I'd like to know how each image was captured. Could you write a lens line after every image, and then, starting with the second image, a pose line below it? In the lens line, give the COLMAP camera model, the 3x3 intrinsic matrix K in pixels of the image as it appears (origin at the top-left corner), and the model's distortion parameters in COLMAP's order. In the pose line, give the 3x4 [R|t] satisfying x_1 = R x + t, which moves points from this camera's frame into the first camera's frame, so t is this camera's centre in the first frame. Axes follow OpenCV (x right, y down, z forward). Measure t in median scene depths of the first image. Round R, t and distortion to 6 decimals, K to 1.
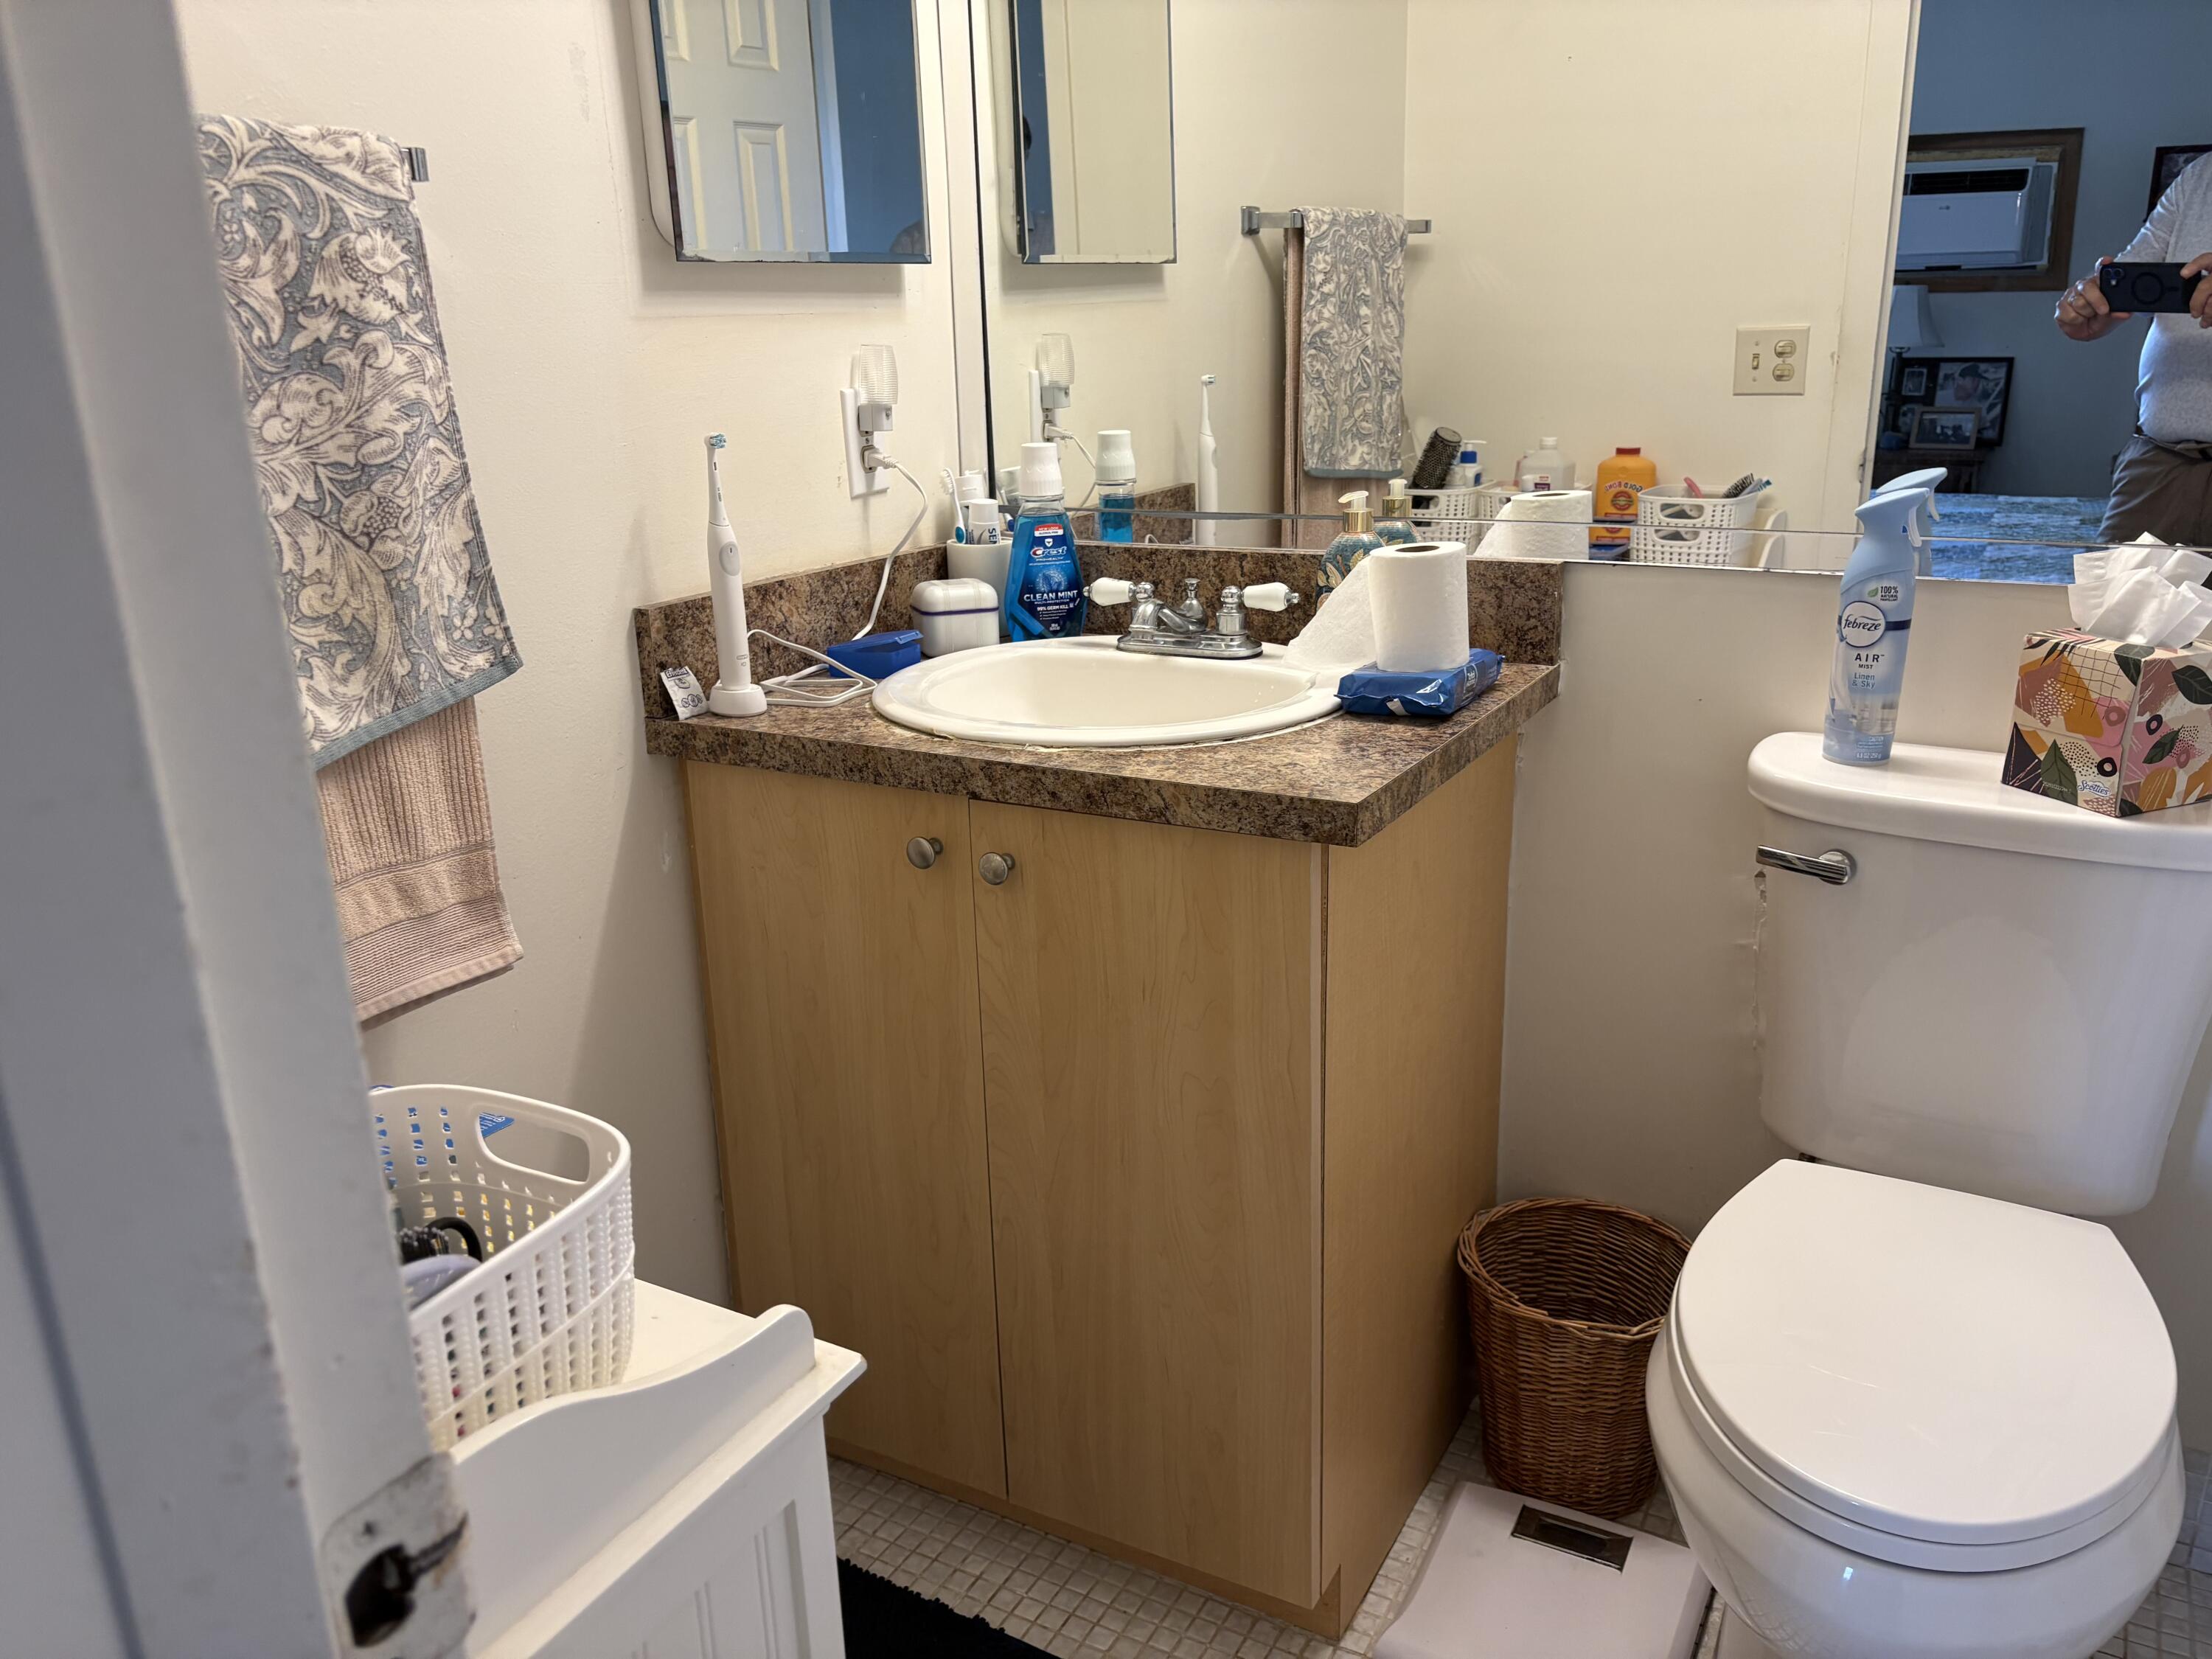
lens RADIAL K [[1636.8, 0, 1106.0], [0, 1636.8, 829.5], [0, 0, 1]] dist [0.003584, -0.029421]
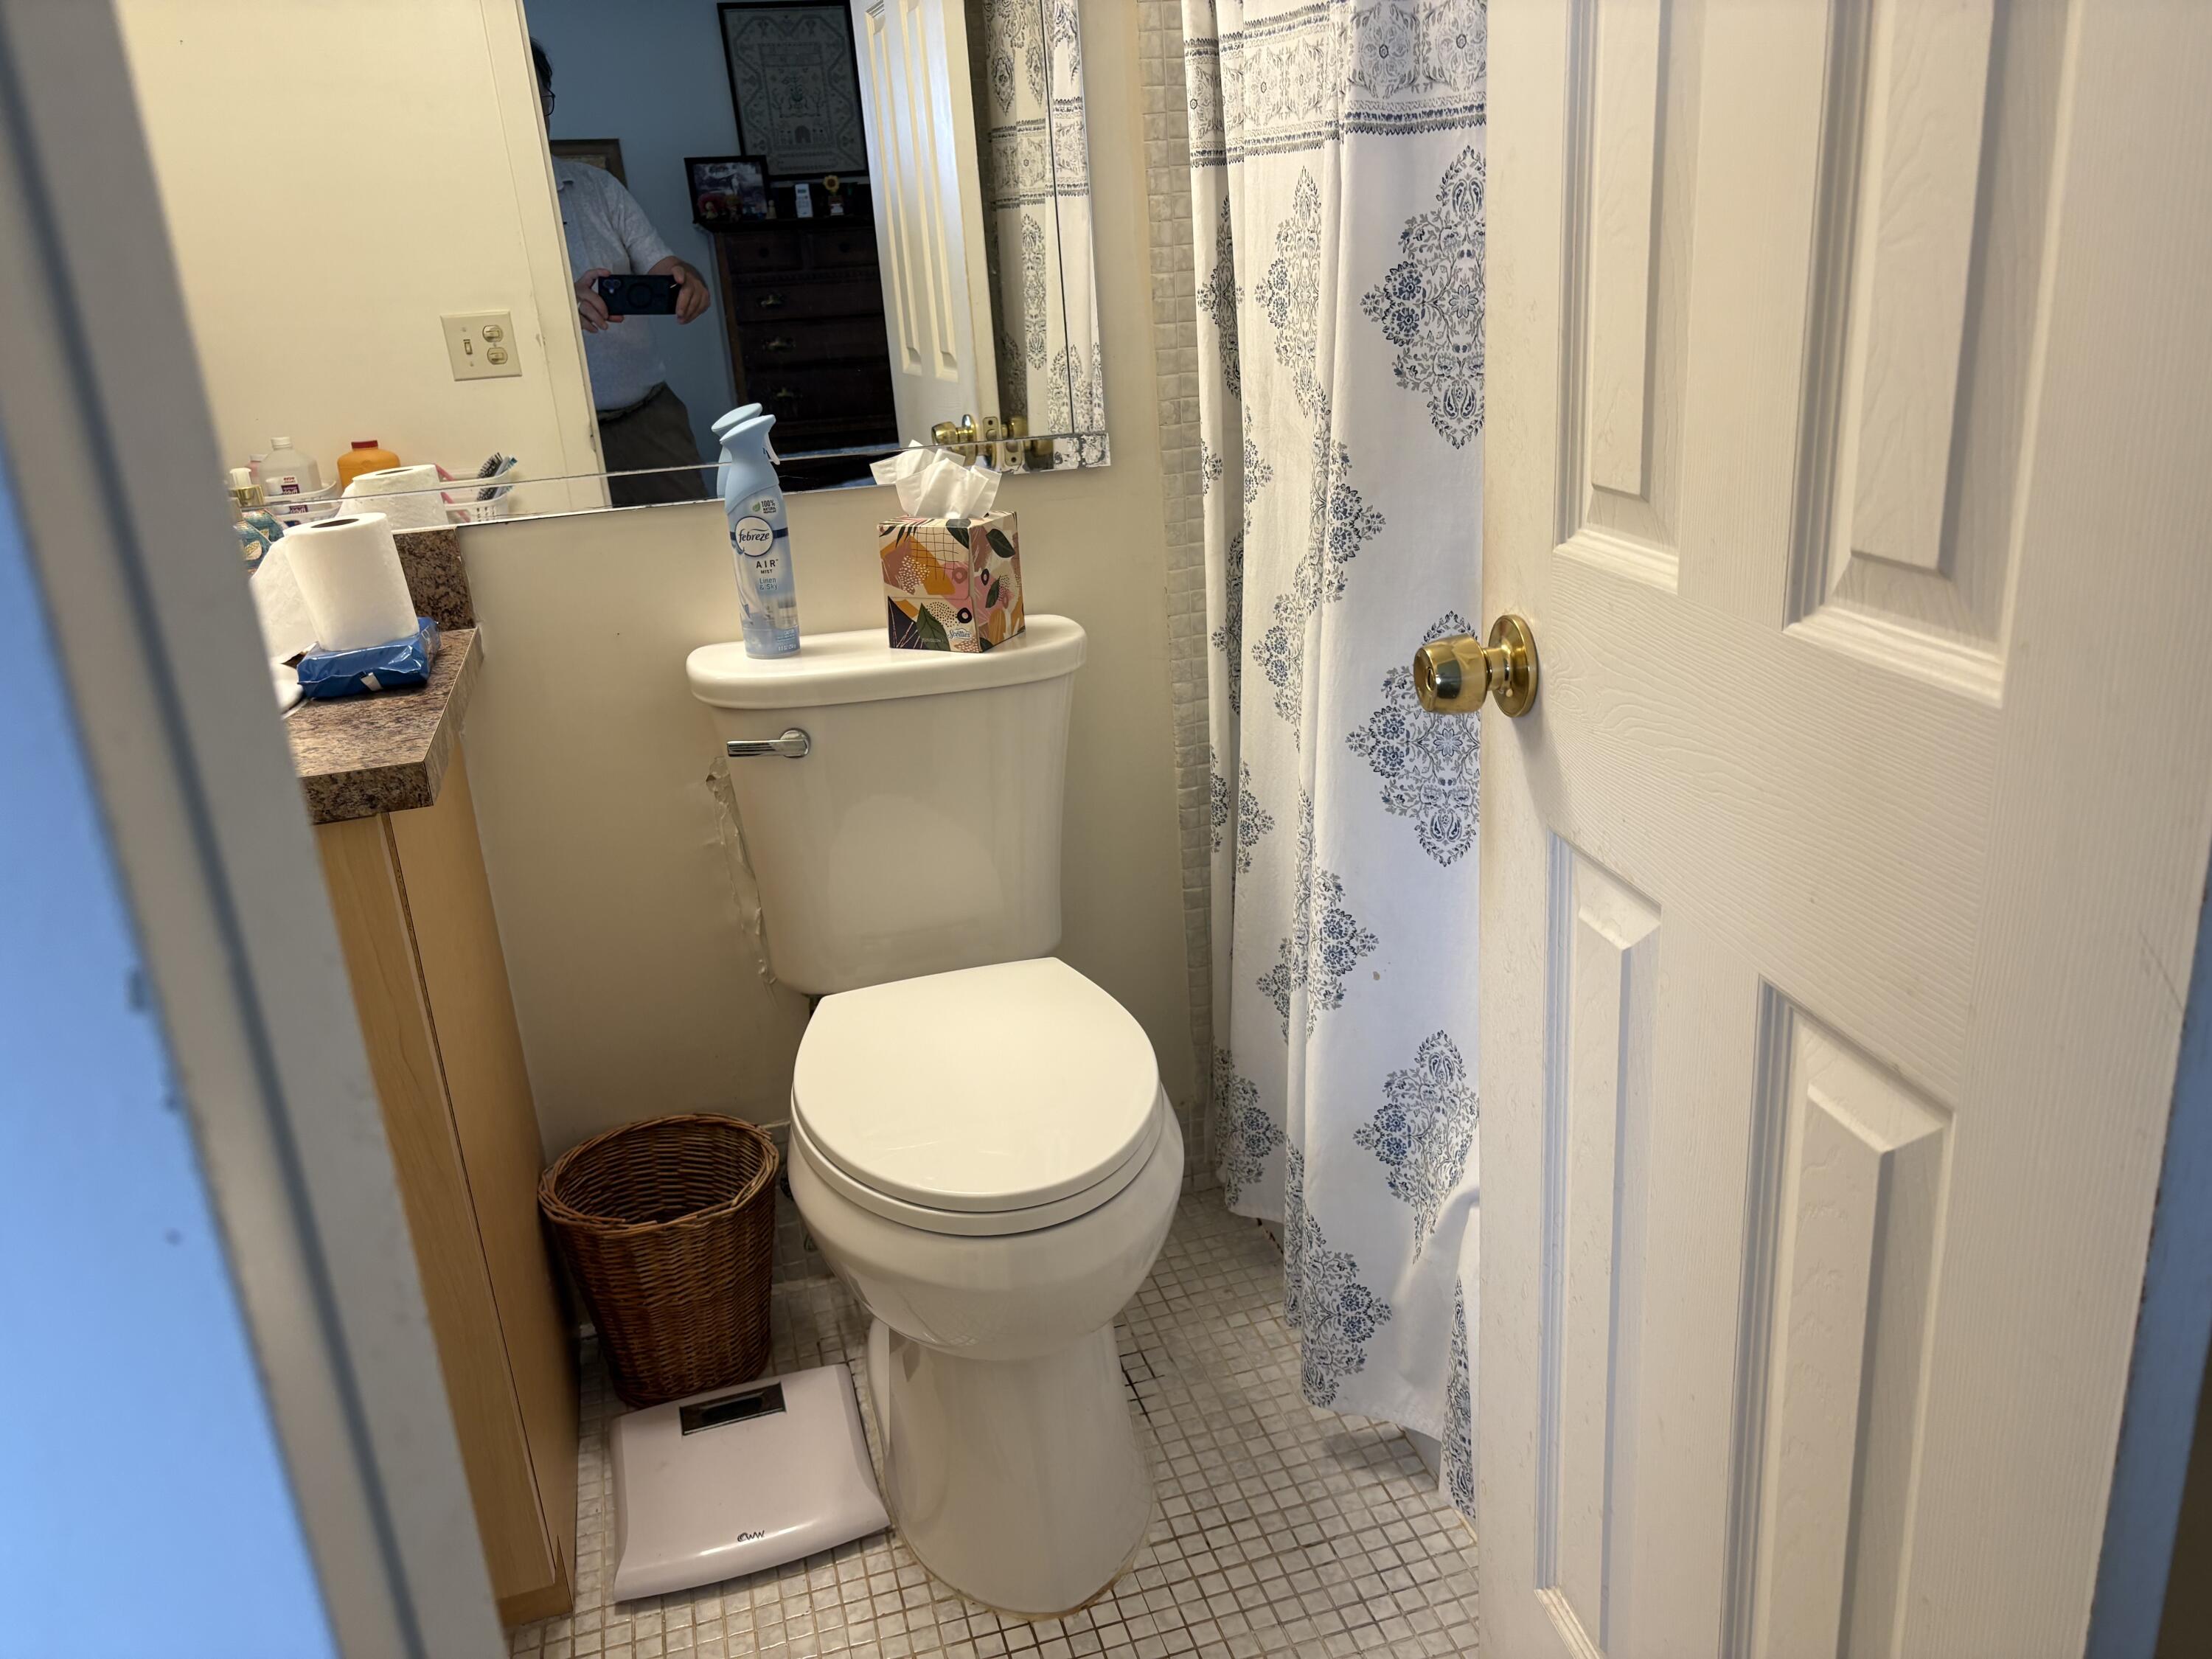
lens RADIAL K [[1636.8, 0, 1106.0], [0, 1636.8, 829.5], [0, 0, 1]] dist [0.003584, -0.029421]
pose [[0.700641, -0.246864, 0.669448, -0.189870], [0.251442, 0.963477, 0.092132, 0.030110], [-0.667742, 0.103776, 0.737124, 0.001038]]
